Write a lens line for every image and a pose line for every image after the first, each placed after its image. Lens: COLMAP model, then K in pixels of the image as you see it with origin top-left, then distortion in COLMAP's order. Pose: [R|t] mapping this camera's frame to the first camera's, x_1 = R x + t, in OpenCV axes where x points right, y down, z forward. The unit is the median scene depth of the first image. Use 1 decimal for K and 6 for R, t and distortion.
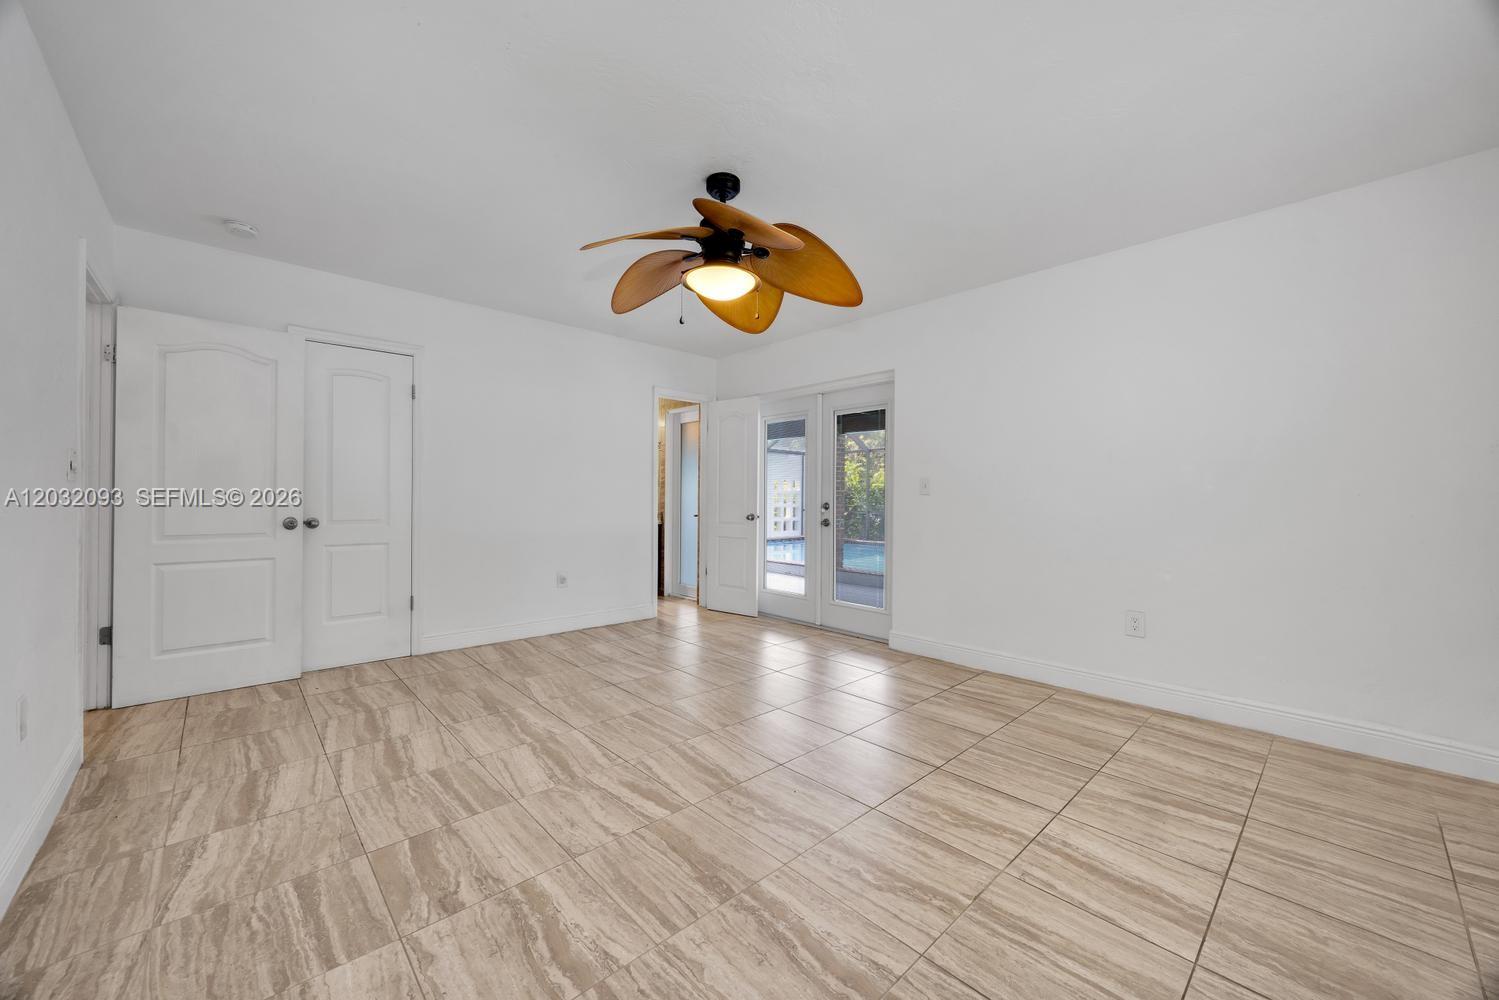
lens RADIAL K [[568.4, 0, 749.5], [0, 568.4, 490.7], [0, 0, 1]] dist [0.001974, 0.000246]
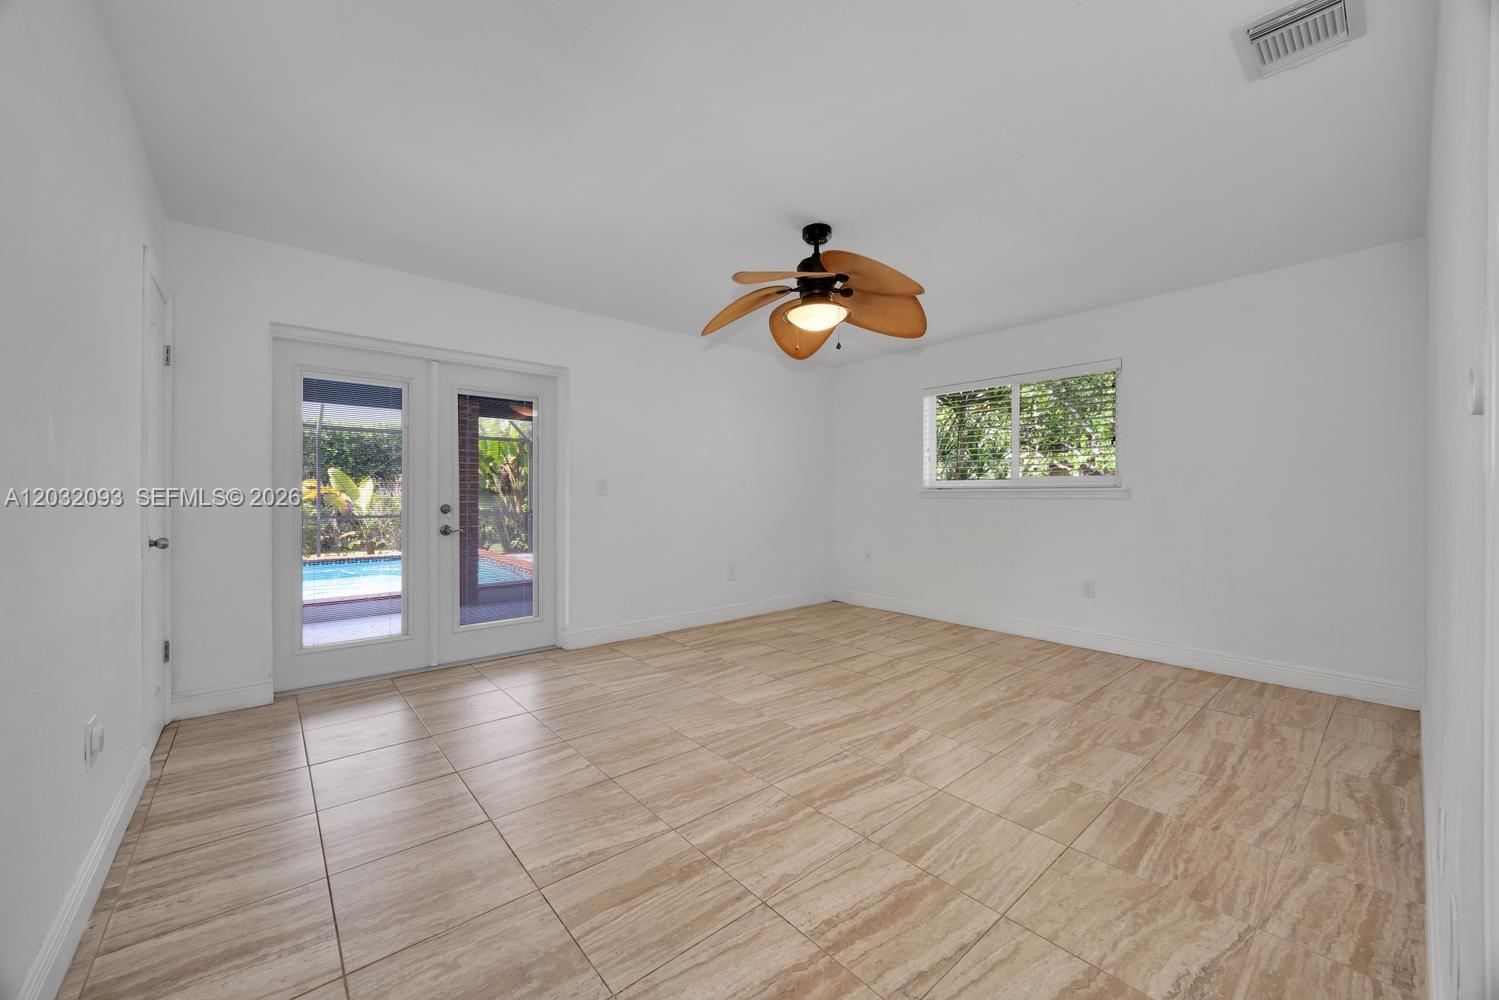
lens RADIAL K [[568.4, 0, 751.6], [0, 568.4, 500.1], [0, 0, 1]] dist [0.001974, 0.000246]
pose [[0.033346, -0.012564, 0.999365, -1.731957], [-0.013003, 0.999831, 0.013004, -0.001715], [-0.999359, -0.013428, 0.033177, 1.559820]]
